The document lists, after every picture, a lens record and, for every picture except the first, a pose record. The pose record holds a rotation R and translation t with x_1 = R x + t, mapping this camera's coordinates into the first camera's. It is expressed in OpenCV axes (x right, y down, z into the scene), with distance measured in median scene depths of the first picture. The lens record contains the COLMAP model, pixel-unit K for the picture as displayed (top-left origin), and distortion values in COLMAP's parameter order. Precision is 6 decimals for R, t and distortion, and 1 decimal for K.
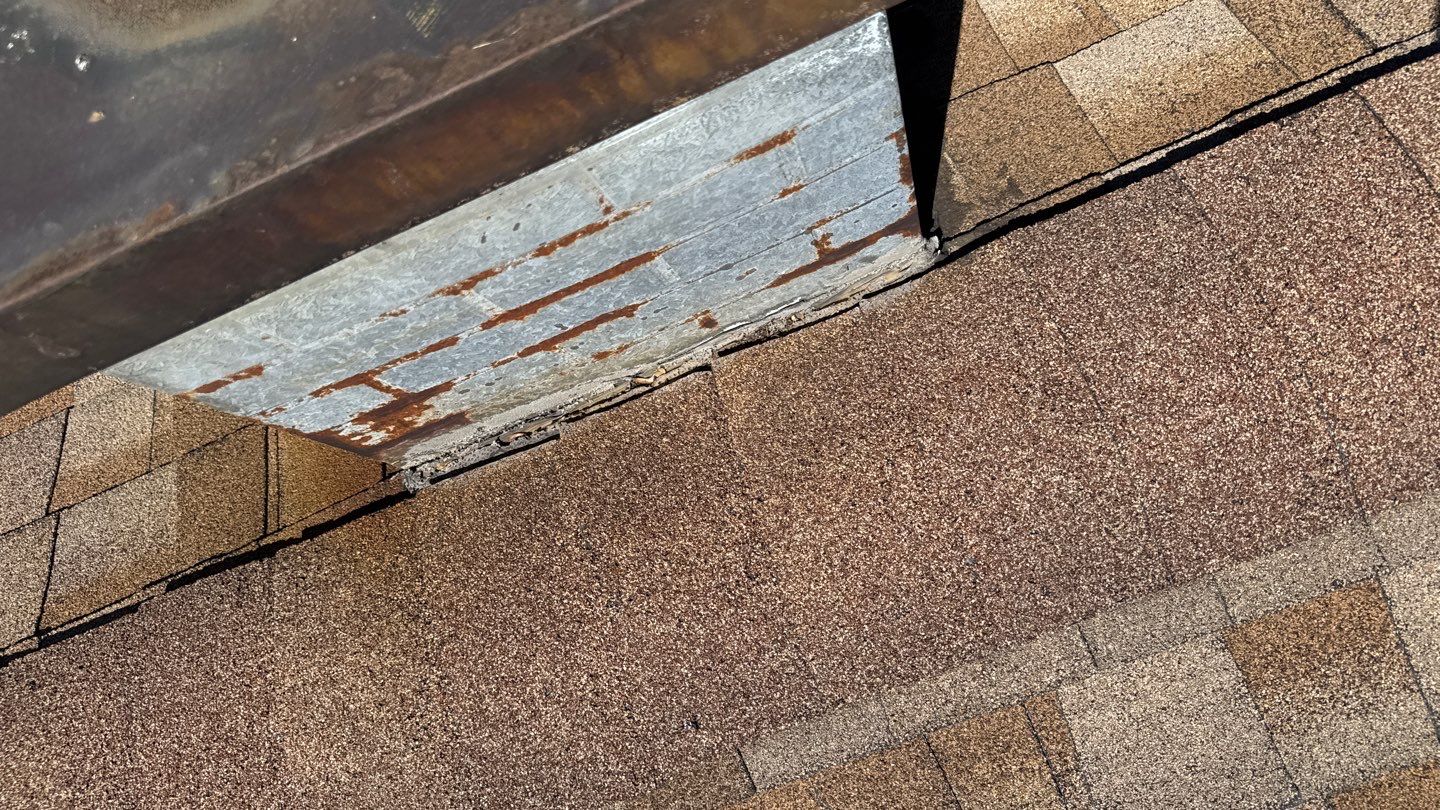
lens RADIAL K [[969.7, 0, 746.3], [0, 969.7, 402.6], [0, 0, 1]] dist [0.118108, -0.173218]
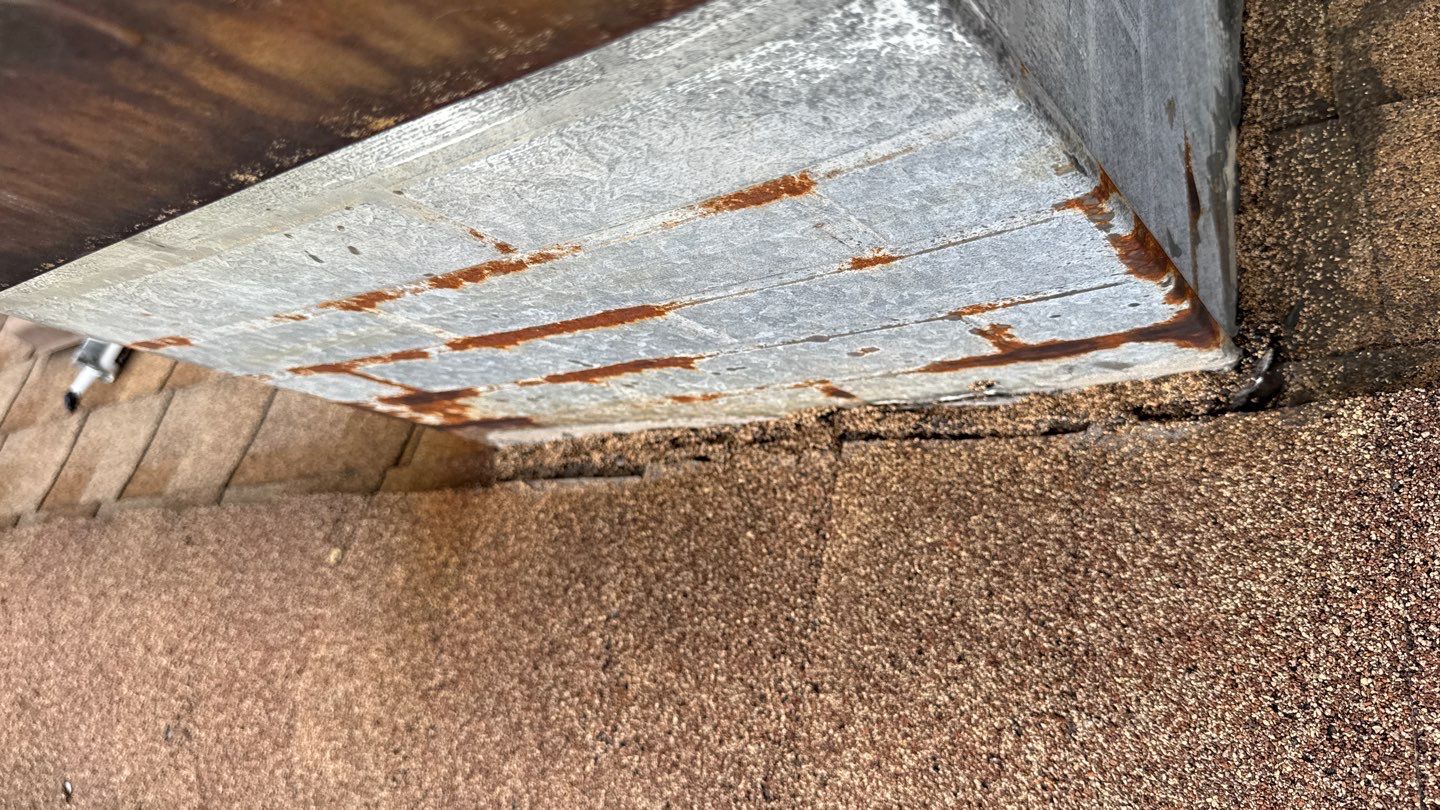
lens RADIAL K [[1058.1, 0, 698.0], [0, 1058.1, 411.1], [0, 0, 1]] dist [0.028872, -0.094264]
pose [[0.863846, 0.275604, -0.421677, 0.195977], [-0.229217, 0.960440, 0.158162, -0.173680], [0.448586, -0.039972, 0.892845, 0.353437]]
